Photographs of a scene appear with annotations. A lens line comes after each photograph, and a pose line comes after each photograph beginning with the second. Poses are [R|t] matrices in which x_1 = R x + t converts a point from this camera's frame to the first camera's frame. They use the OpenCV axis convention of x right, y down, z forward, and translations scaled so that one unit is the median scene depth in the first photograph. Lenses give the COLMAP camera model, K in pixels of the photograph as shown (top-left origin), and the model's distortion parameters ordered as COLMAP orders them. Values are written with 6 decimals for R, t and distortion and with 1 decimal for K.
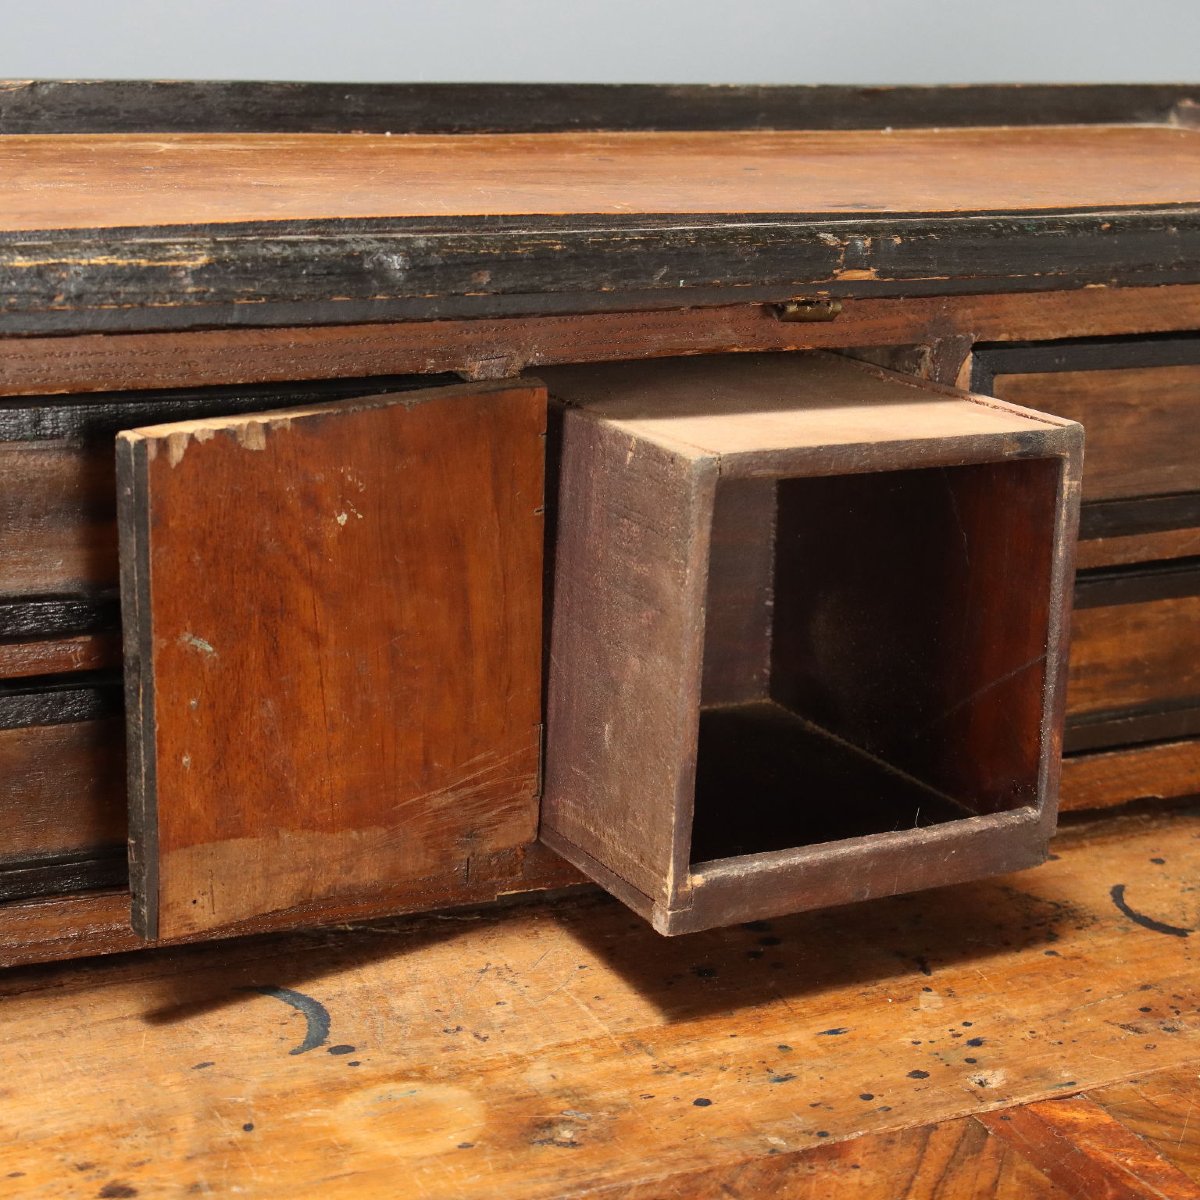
lens RADIAL K [[2480.2, 0, 600.0], [0, 2480.2, 600.0], [0, 0, 1]] dist [0.045908, -0.273267]
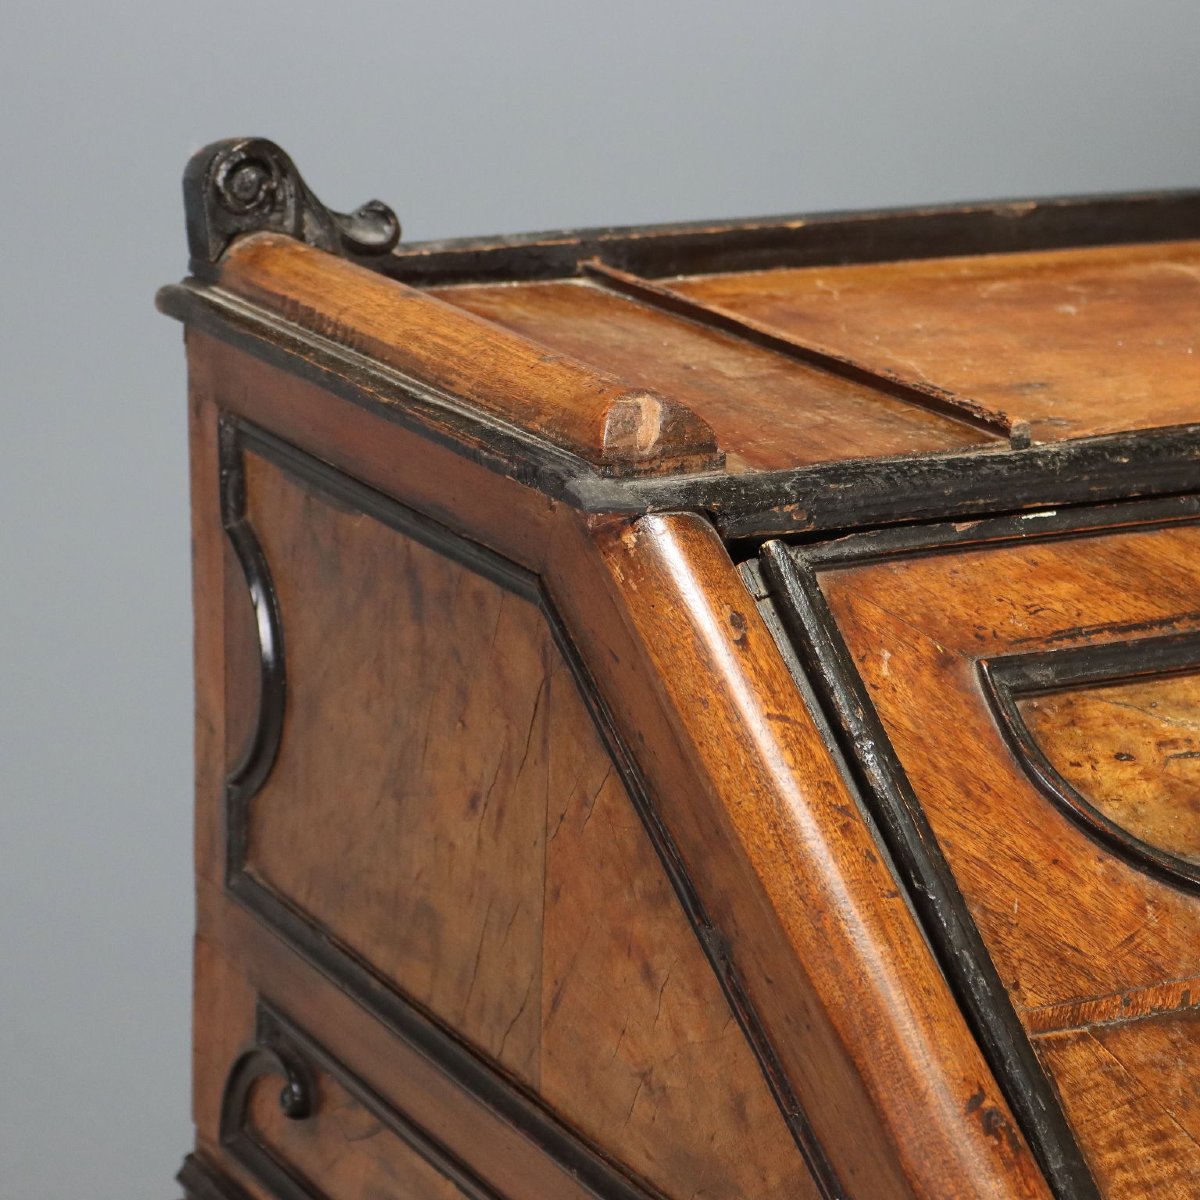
lens RADIAL K [[3694.1, 0, 600.0], [0, 3694.1, 600.0], [0, 0, 1]] dist [0.004275, 0.750429]
pose [[0.997813, -0.015031, 0.064374, -0.620491], [0.015076, 0.999886, -0.000205, -0.046556], [-0.064364, 0.001175, 0.997926, -0.701232]]
